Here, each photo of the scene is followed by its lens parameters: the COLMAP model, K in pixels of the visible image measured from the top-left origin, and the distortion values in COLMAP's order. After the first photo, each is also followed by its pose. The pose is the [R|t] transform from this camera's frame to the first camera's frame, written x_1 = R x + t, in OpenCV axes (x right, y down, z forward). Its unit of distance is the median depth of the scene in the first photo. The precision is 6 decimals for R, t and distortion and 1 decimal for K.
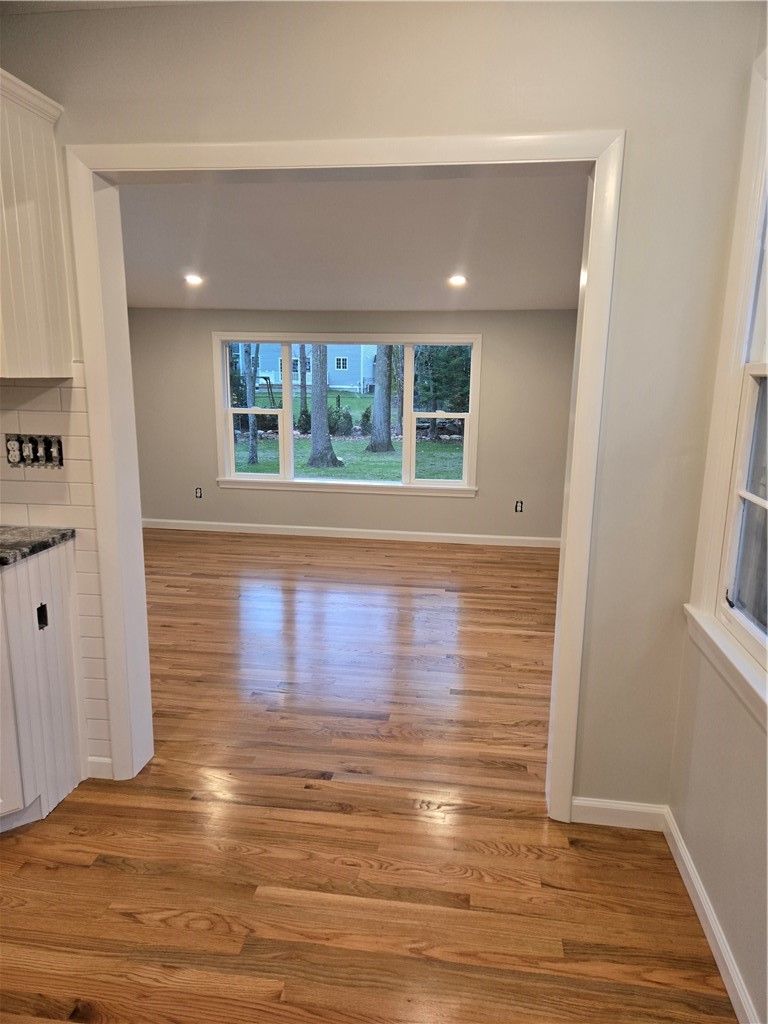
lens RADIAL K [[687.9, 0, 383.4], [0, 687.9, 513.1], [0, 0, 1]] dist [0.047717, -0.029816]
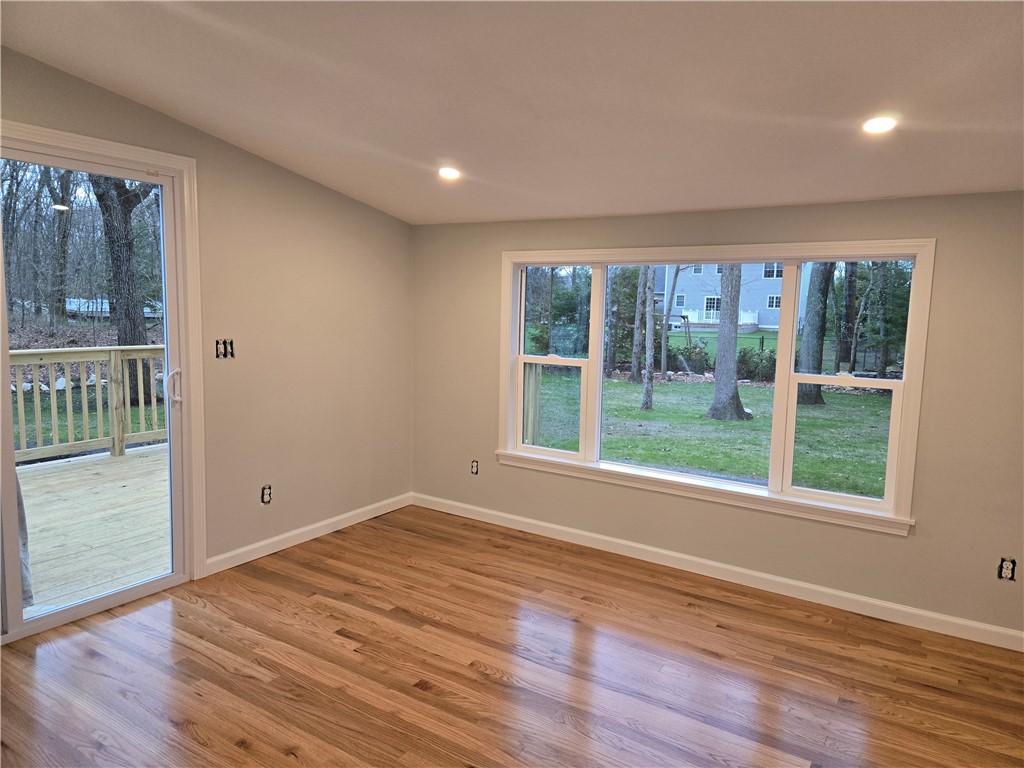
lens RADIAL K [[687.9, 0, 509.8], [0, 687.9, 382.8], [0, 0, 1]] dist [0.047717, -0.029816]
pose [[0.909721, 0.054040, -0.411688, 0.067052], [-0.093752, 0.992624, -0.076869, -0.069937], [0.404498, 0.108526, 0.908077, 0.361979]]
